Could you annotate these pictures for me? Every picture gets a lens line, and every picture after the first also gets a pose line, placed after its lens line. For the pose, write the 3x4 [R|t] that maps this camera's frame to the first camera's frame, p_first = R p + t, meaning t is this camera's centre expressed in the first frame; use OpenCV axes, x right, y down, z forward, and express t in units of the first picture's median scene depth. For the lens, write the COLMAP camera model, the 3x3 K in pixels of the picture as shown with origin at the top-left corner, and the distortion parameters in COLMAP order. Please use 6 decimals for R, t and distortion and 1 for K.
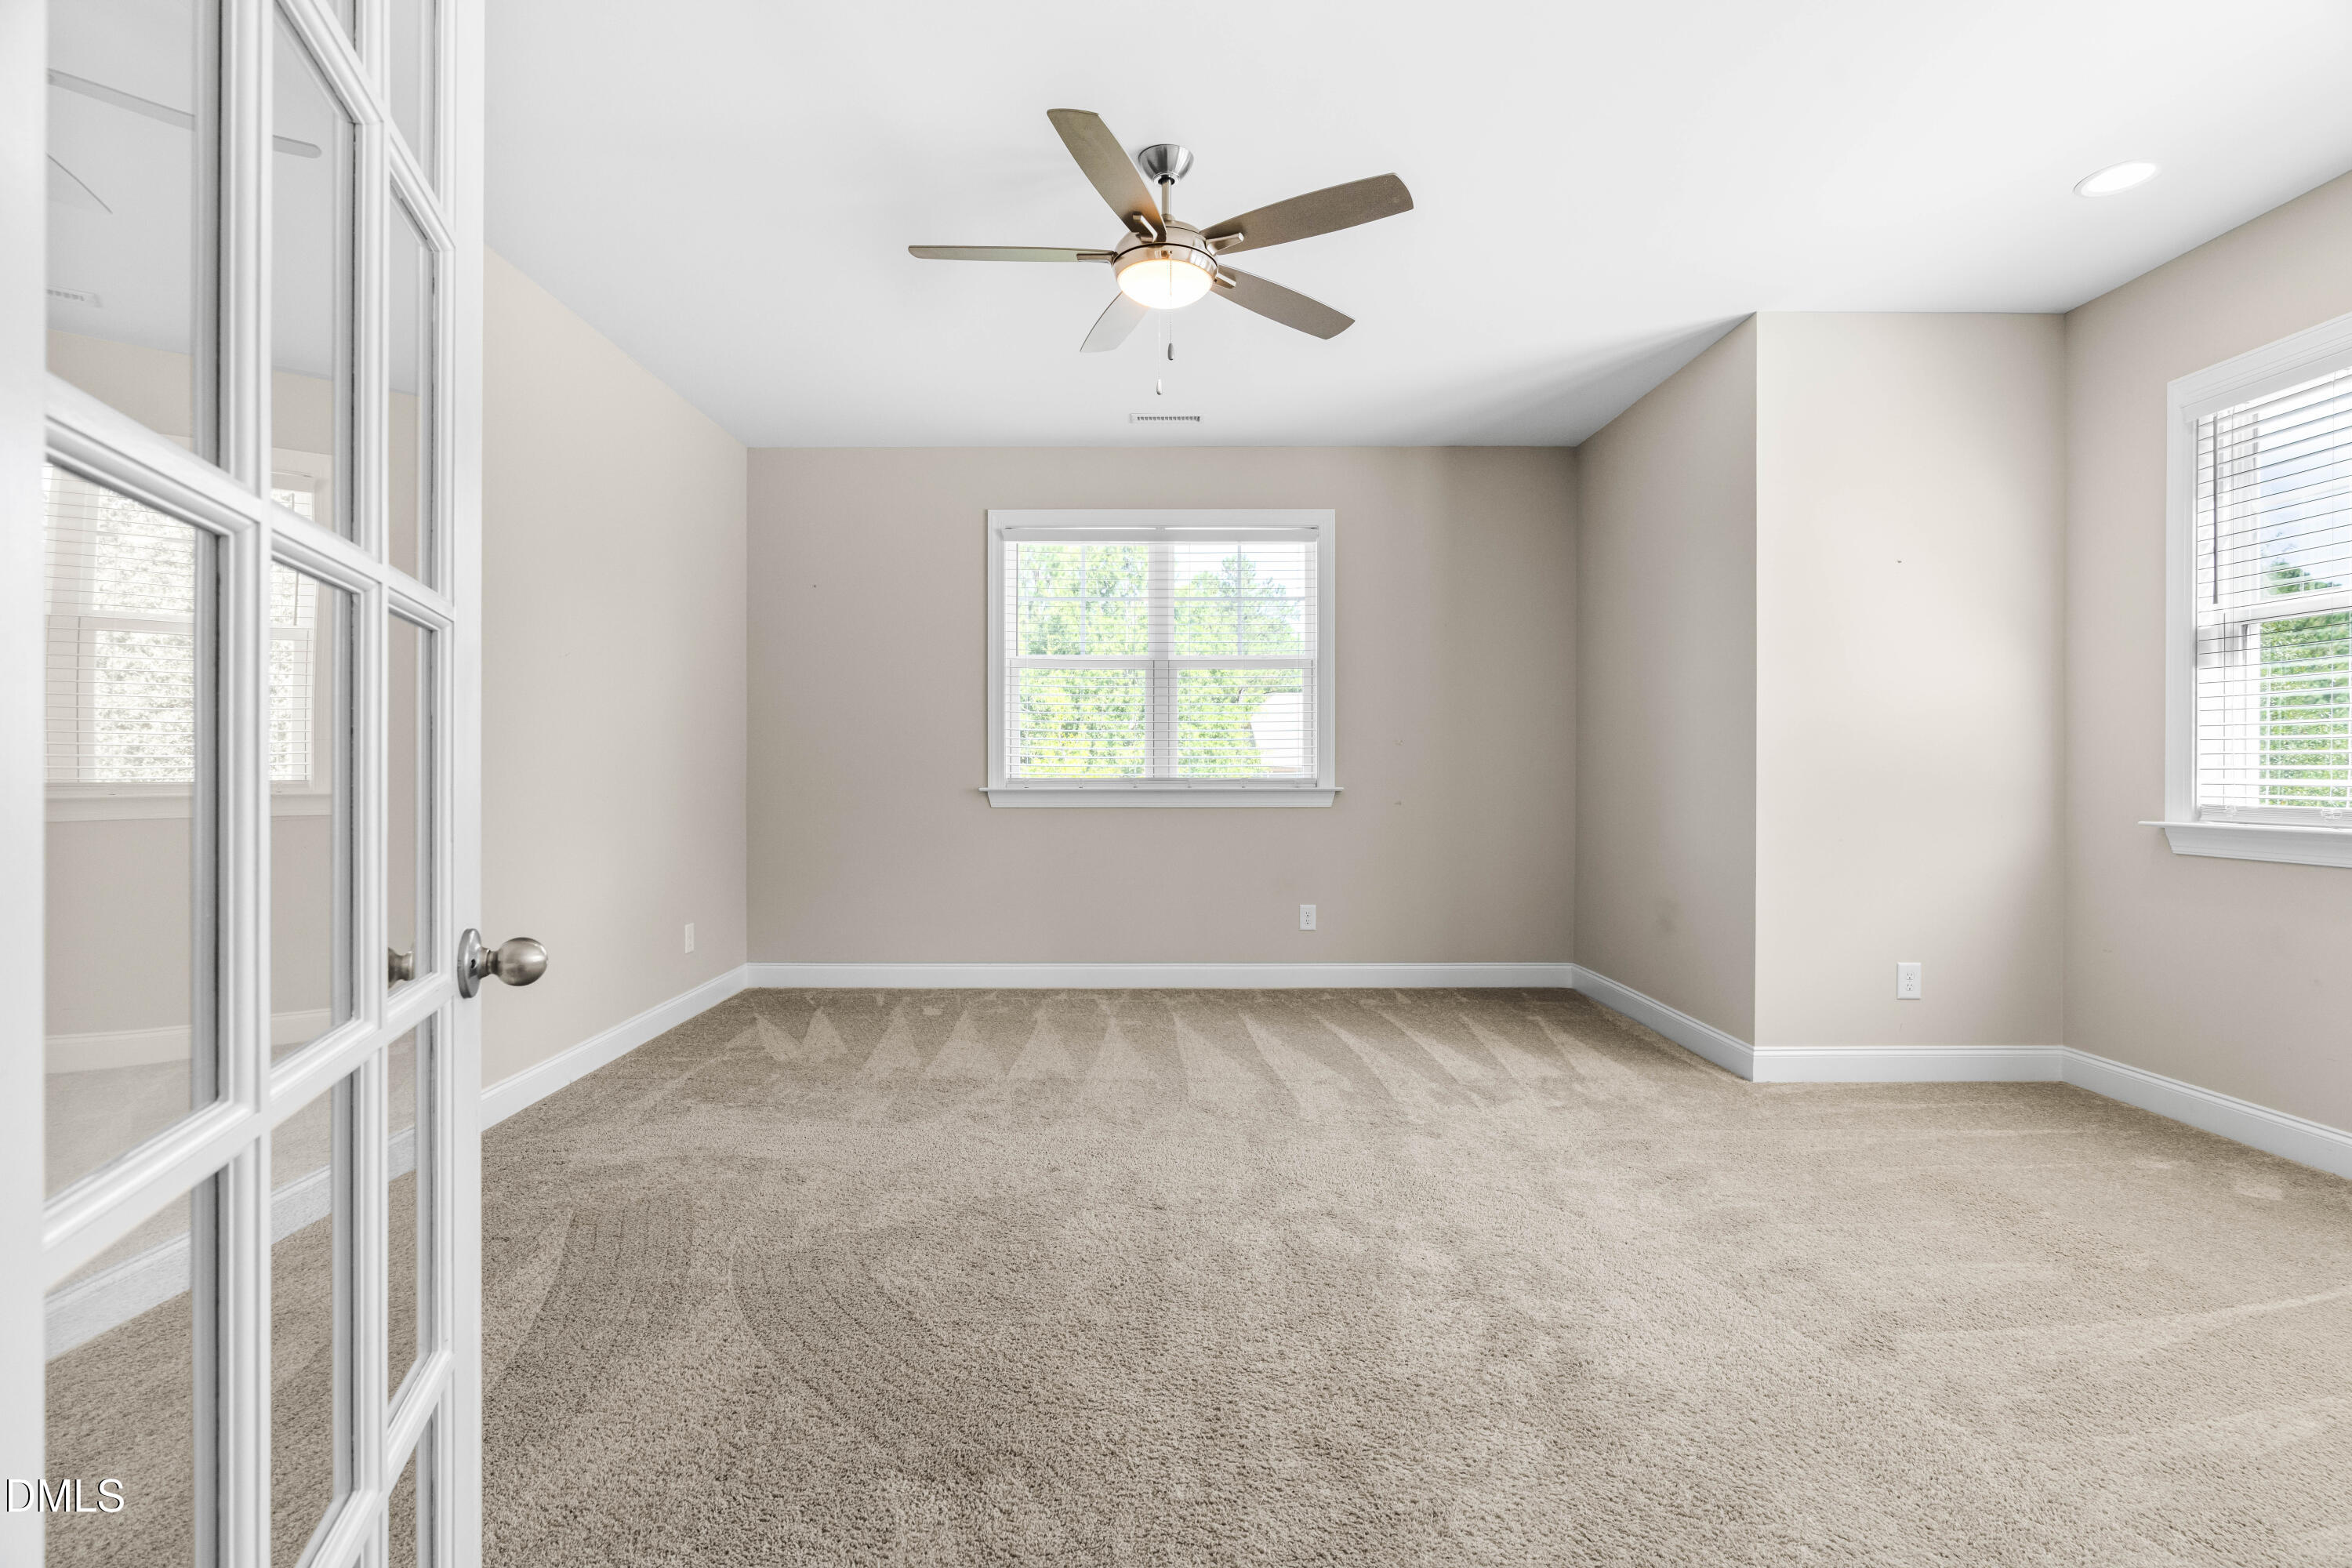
lens RADIAL K [[1070.5, 0, 1167.4], [0, 1070.5, 777.2], [0, 0, 1]] dist [-0.005340, 0.002606]
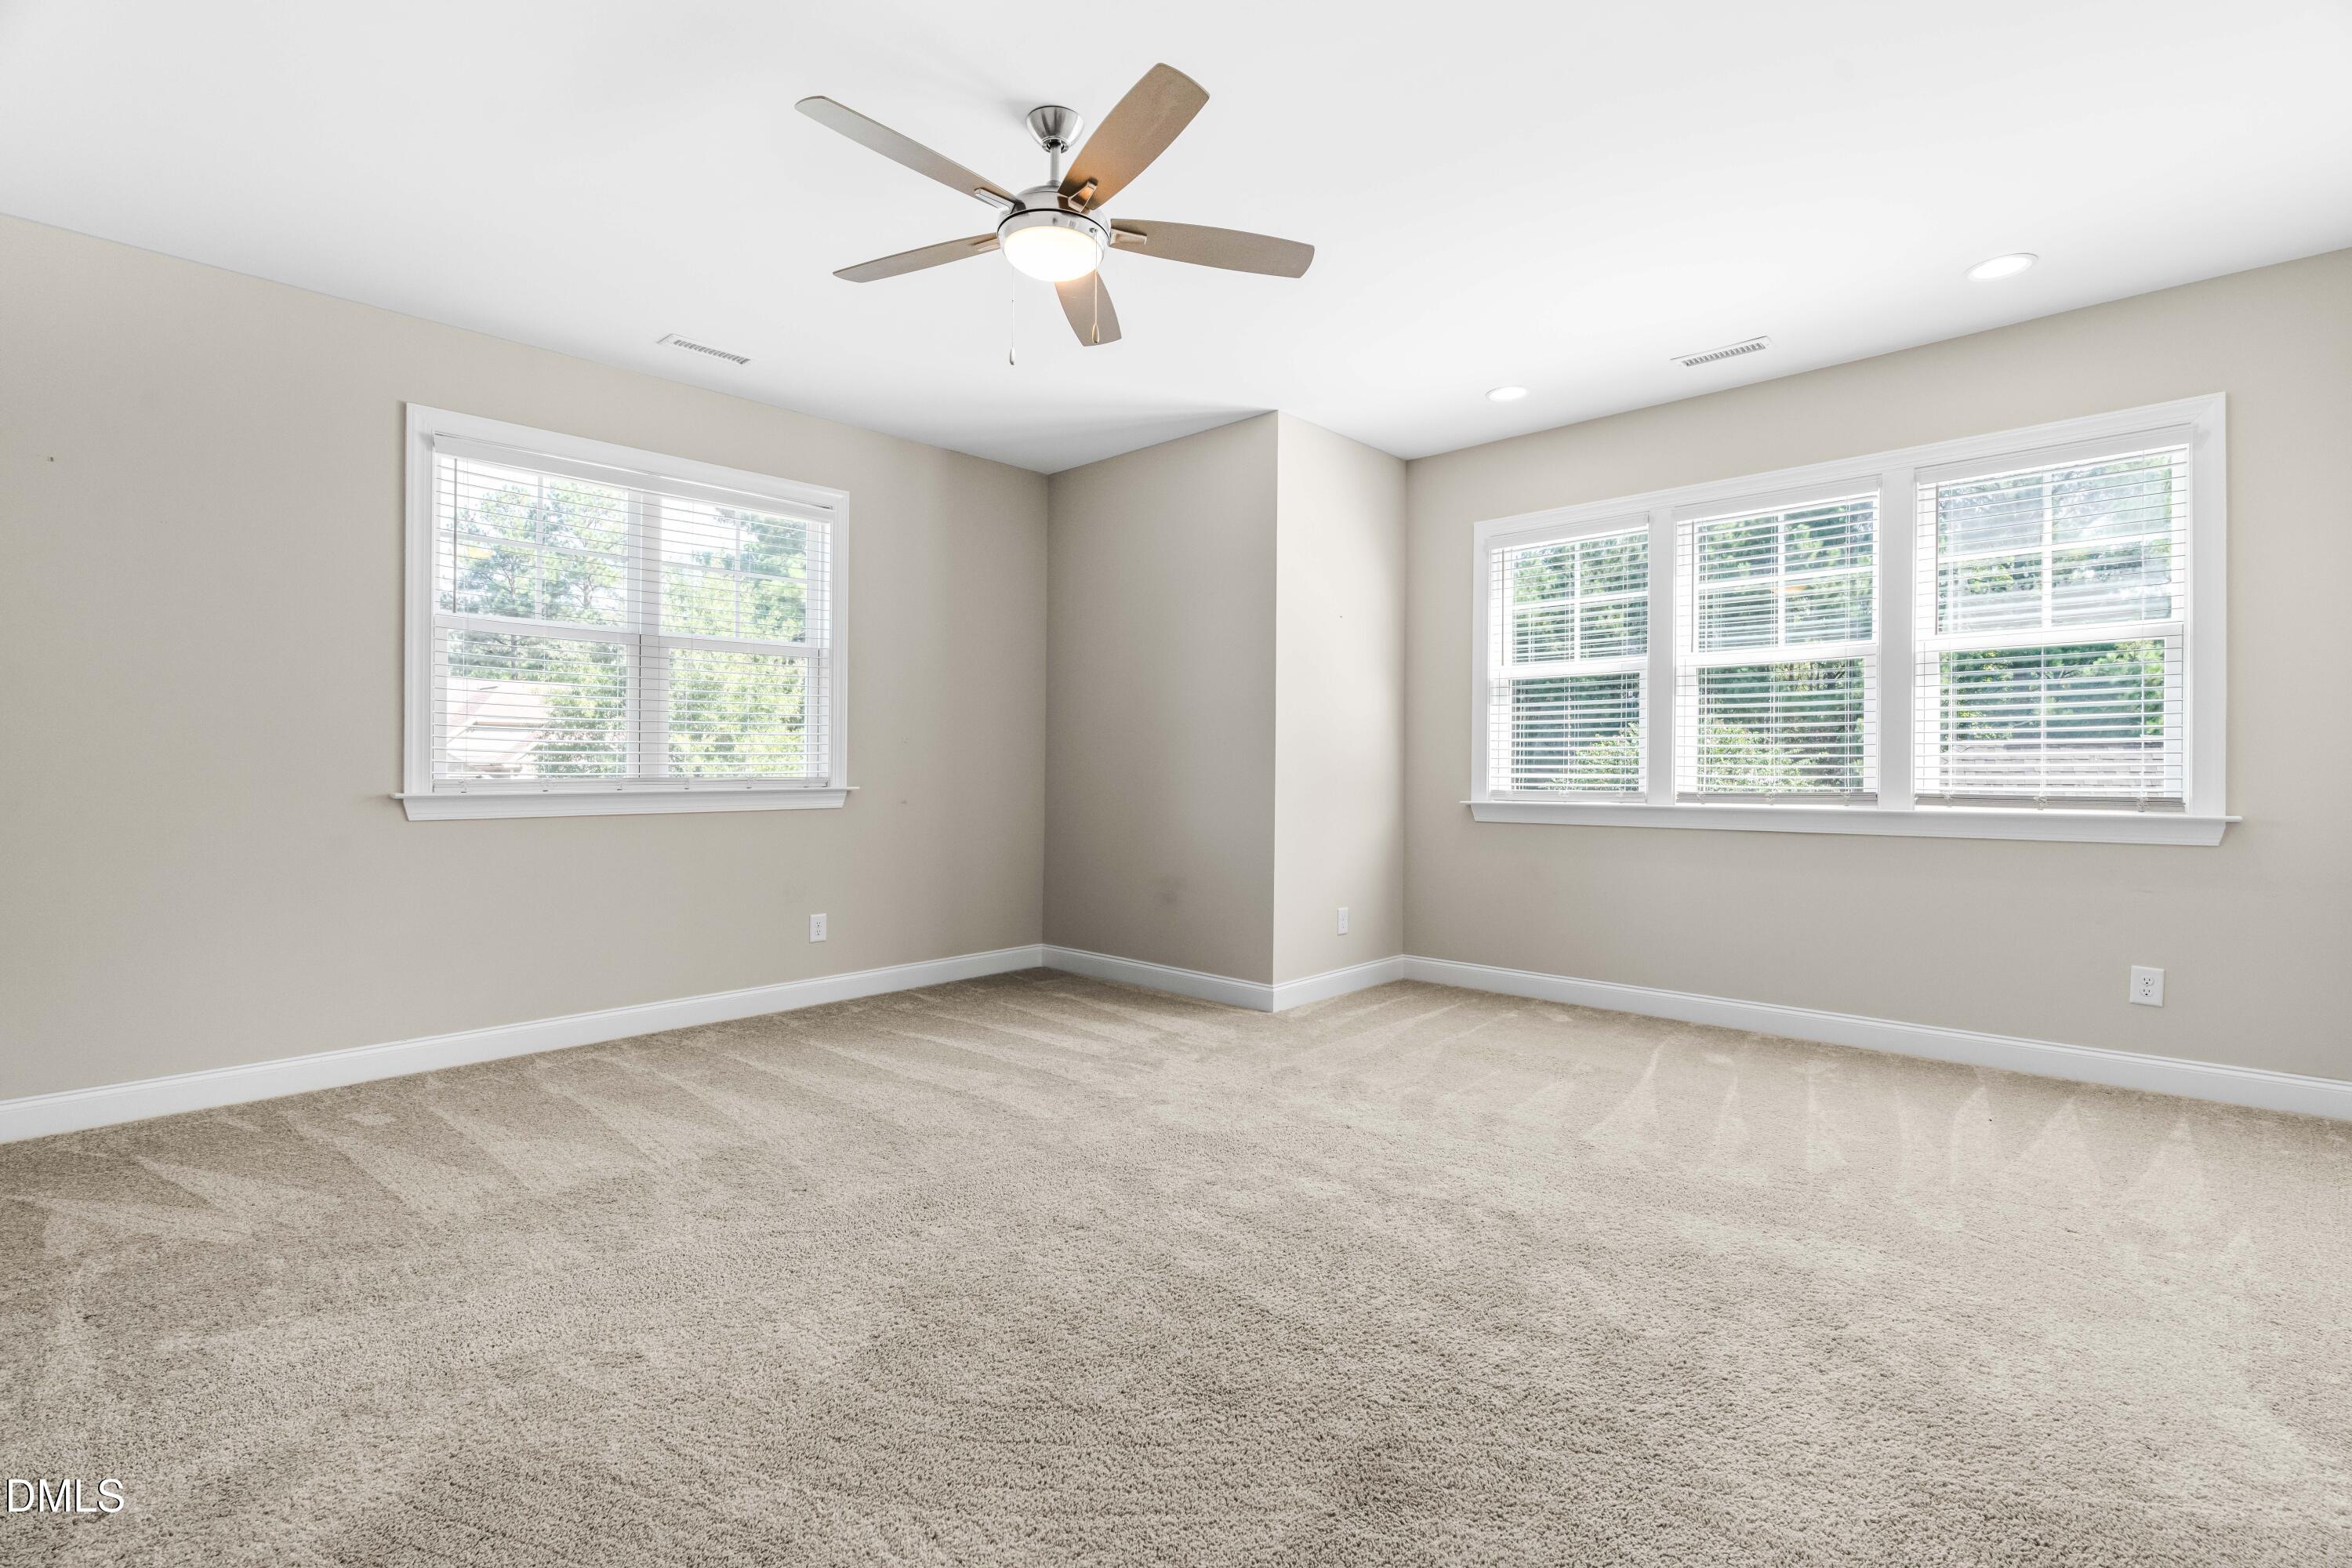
lens RADIAL K [[1070.5, 0, 1165.0], [0, 1070.5, 771.5], [0, 0, 1]] dist [-0.005340, 0.002606]
pose [[0.695356, -0.001761, 0.718663, -0.481980], [0.005440, 0.999981, -0.002814, 0.000357], [-0.718645, 0.005866, 0.695352, 0.213068]]
